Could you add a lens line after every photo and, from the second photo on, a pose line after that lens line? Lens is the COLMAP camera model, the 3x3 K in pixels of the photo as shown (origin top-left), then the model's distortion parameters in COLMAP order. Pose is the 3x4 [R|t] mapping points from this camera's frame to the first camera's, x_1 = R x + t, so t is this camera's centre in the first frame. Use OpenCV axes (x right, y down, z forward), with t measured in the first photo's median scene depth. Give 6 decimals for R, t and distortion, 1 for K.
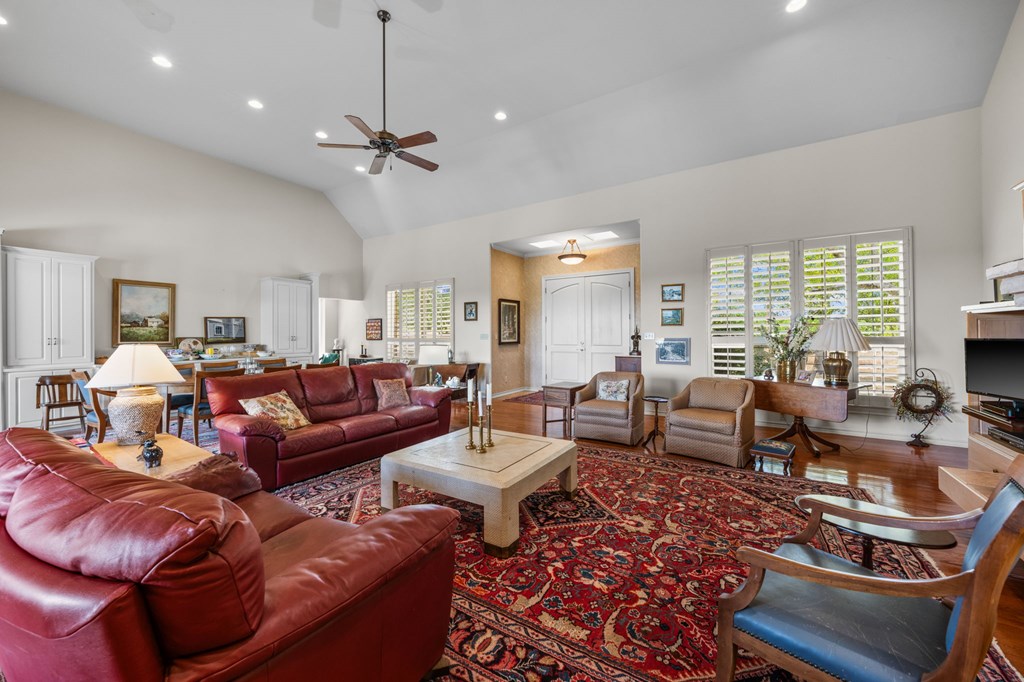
lens RADIAL K [[380.4, 0, 512.7], [0, 380.4, 334.7], [0, 0, 1]] dist [0.001345, 0.000057]
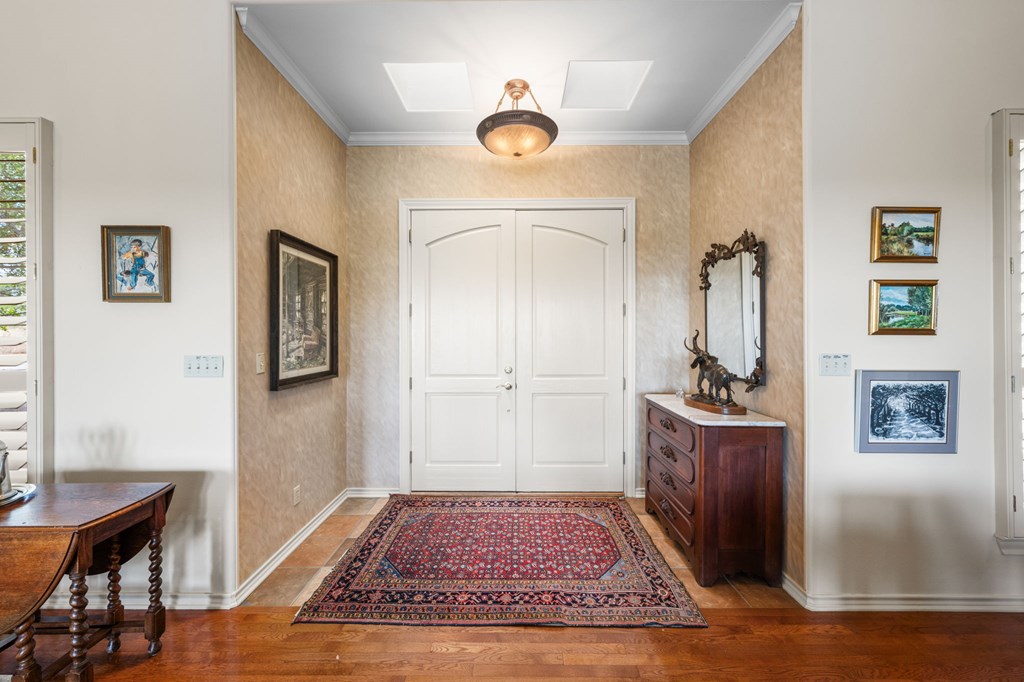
lens RADIAL K [[380.4, 0, 508.2], [0, 380.4, 339.4], [0, 0, 1]] dist [0.001345, 0.000057]
pose [[0.852285, 0.001319, 0.523075, -0.033627], [-0.003355, 0.999990, 0.002946, -0.013527], [-0.523066, -0.004265, 0.852281, 0.664841]]
